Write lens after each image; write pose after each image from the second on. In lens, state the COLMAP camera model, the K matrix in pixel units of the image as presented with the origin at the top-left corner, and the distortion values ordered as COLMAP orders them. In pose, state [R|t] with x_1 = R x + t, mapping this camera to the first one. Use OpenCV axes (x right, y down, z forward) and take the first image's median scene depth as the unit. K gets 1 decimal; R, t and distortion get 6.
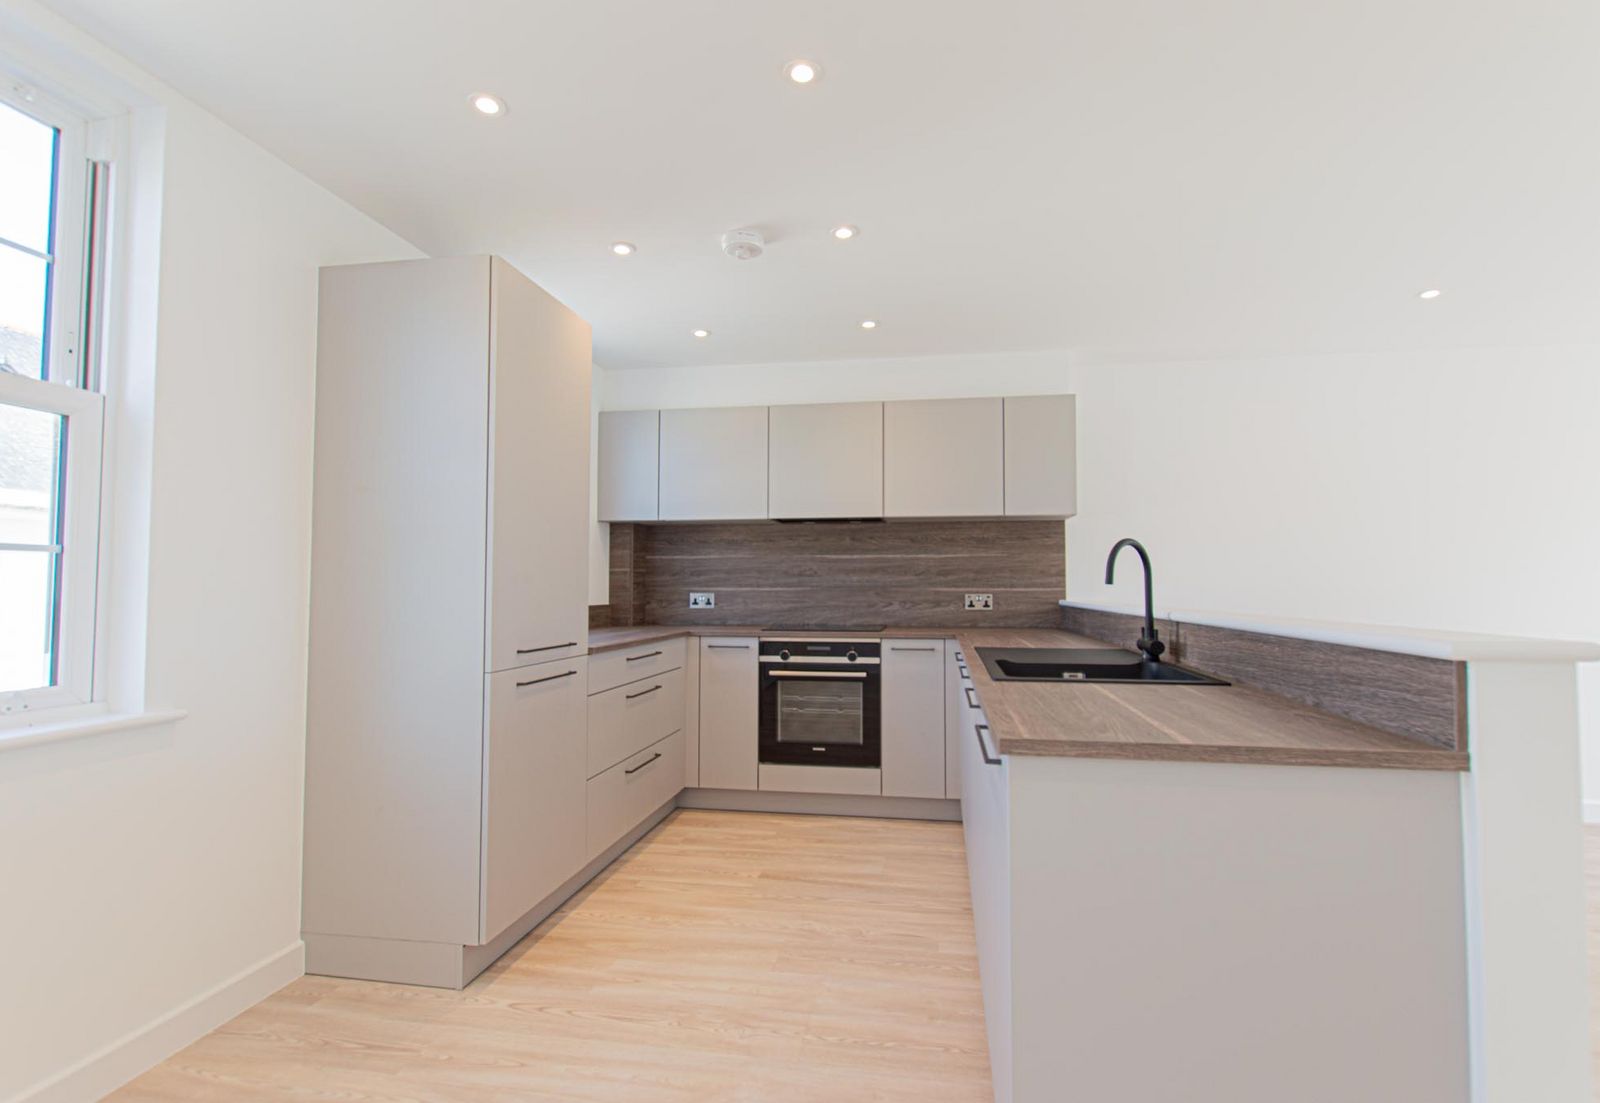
lens RADIAL K [[751.8, 0, 807.5], [0, 751.8, 558.4], [0, 0, 1]] dist [0.000952, -0.000647]
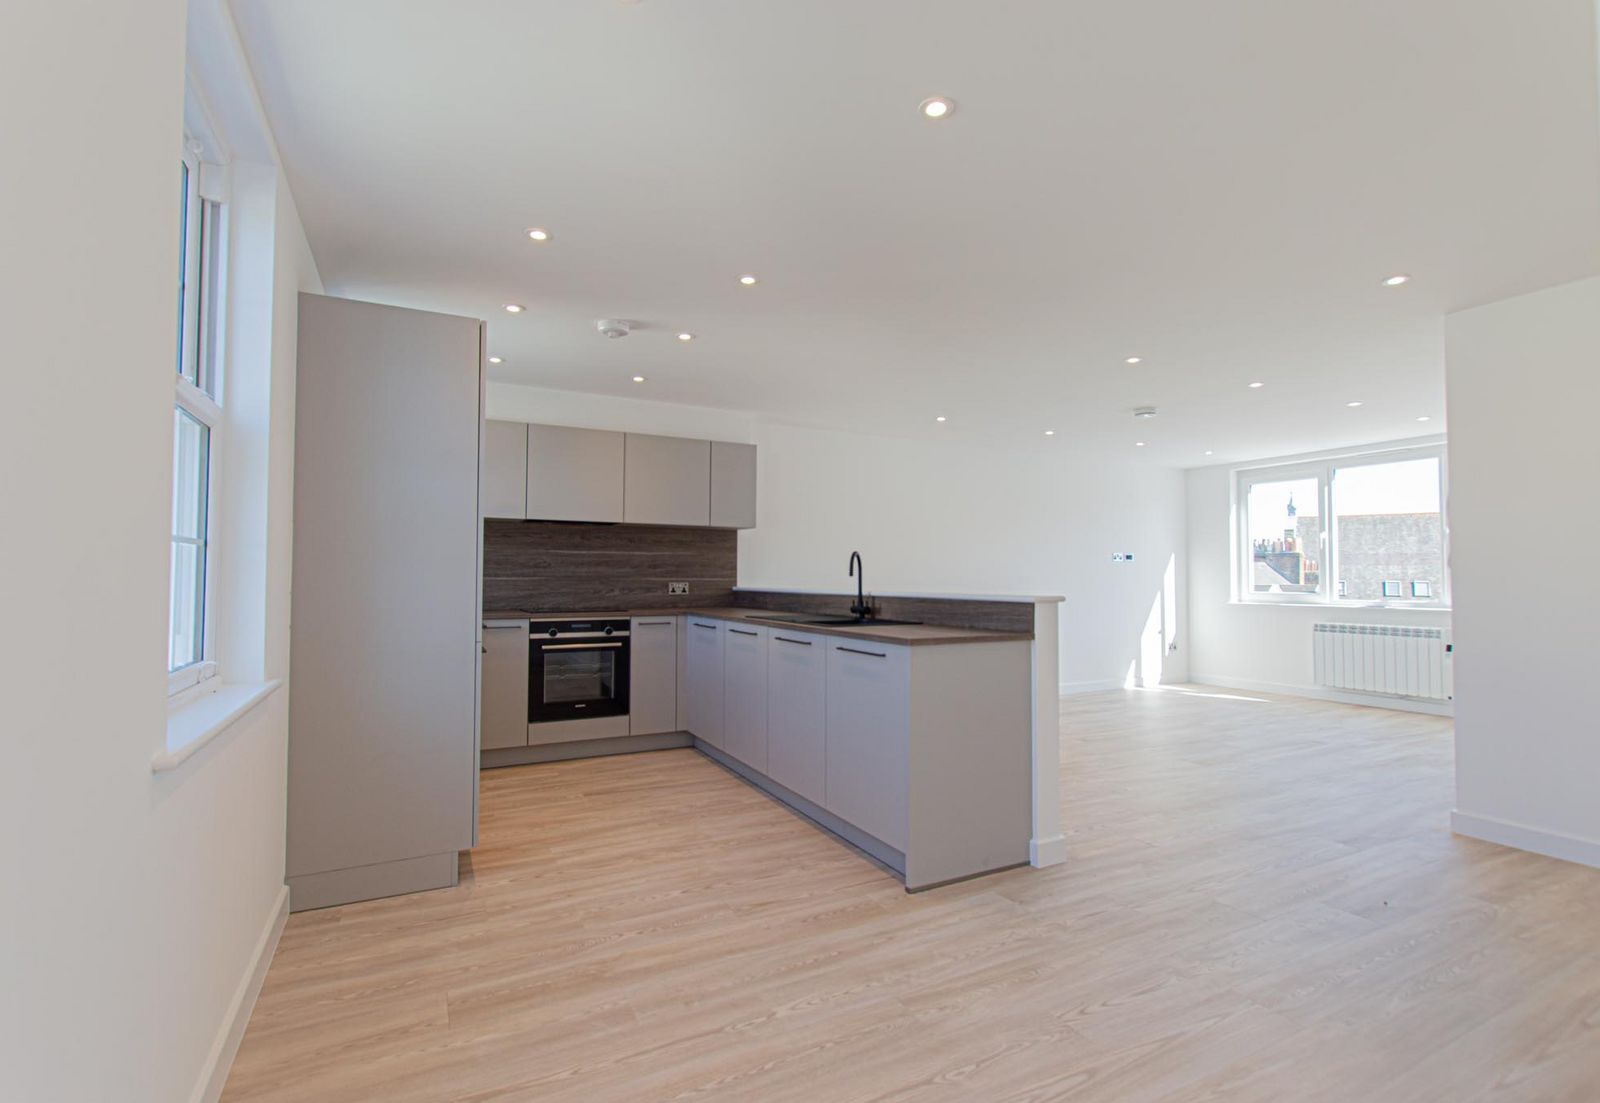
lens RADIAL K [[751.8, 0, 807.5], [0, 751.8, 558.4], [0, 0, 1]] dist [0.000952, -0.000647]
pose [[0.797020, 0.018226, 0.603678, -0.447795], [-0.026008, 0.999653, 0.004156, -0.007941], [-0.603393, -0.019013, 0.797217, -0.227986]]
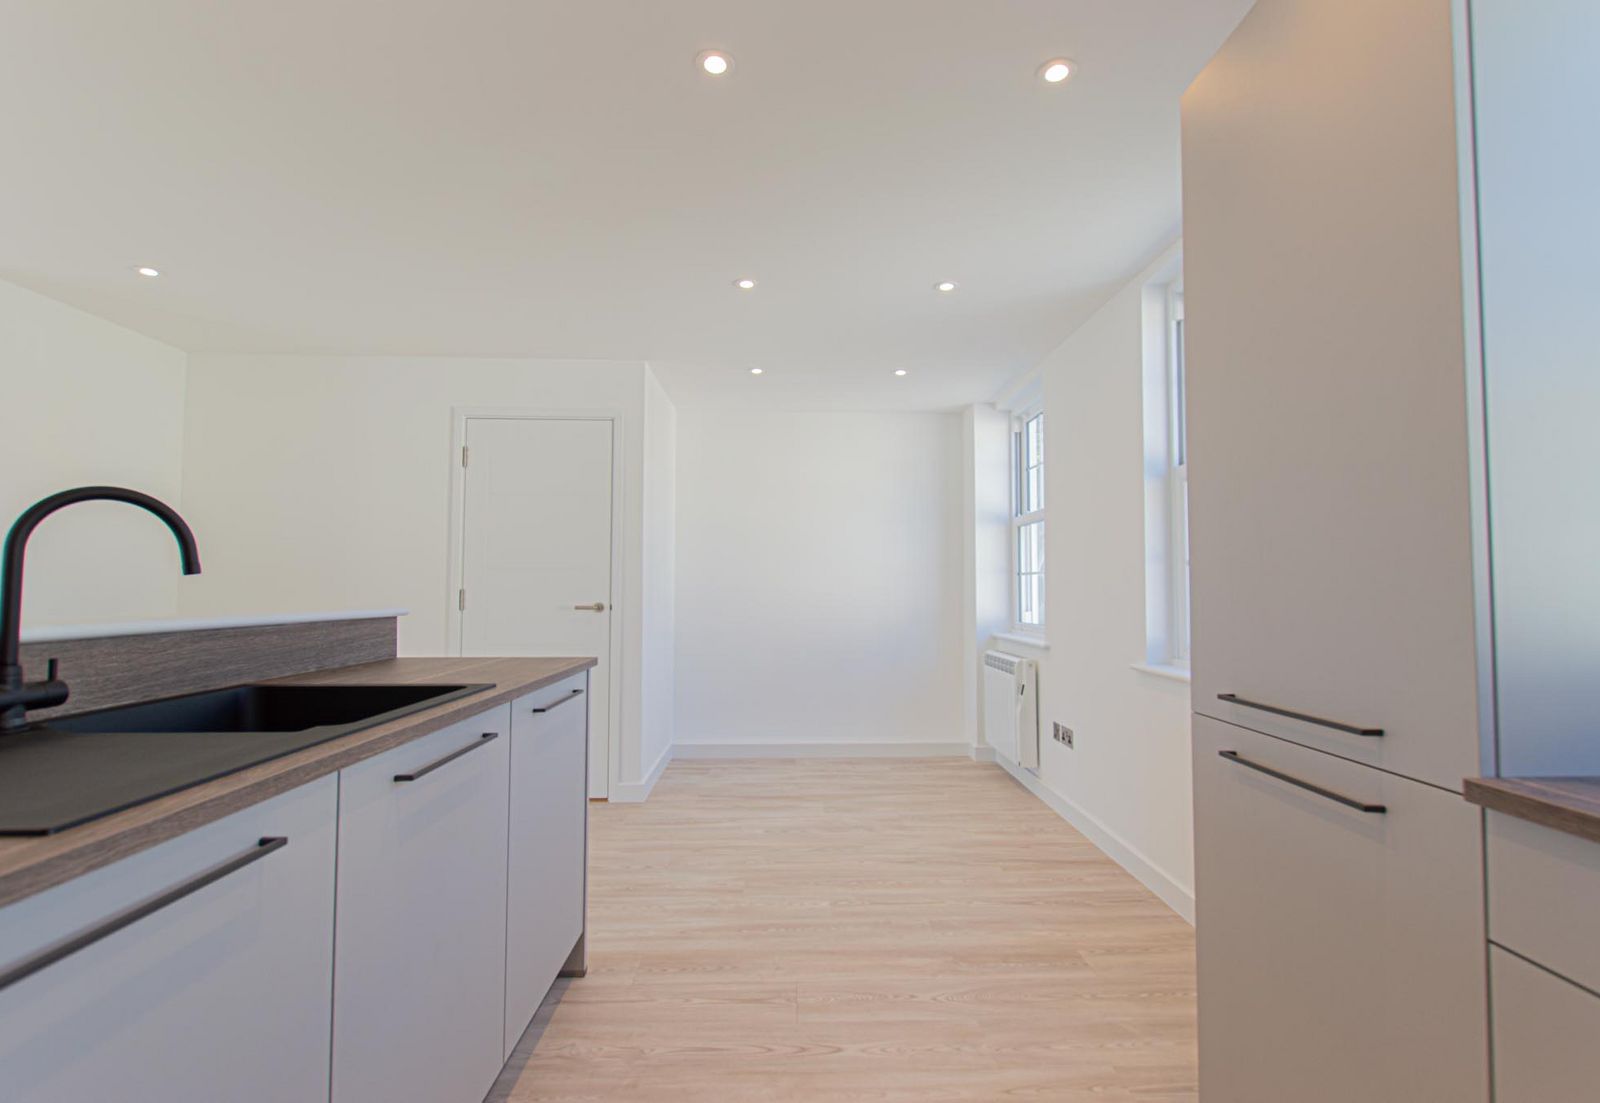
lens RADIAL K [[751.8, 0, 807.5], [0, 751.8, 558.4], [0, 0, 1]] dist [0.000952, -0.000647]
pose [[-0.979840, -0.013452, -0.199331, 0.029912], [0.002360, 0.996882, -0.078874, 0.038656], [0.199771, -0.077754, -0.976753, 0.933251]]
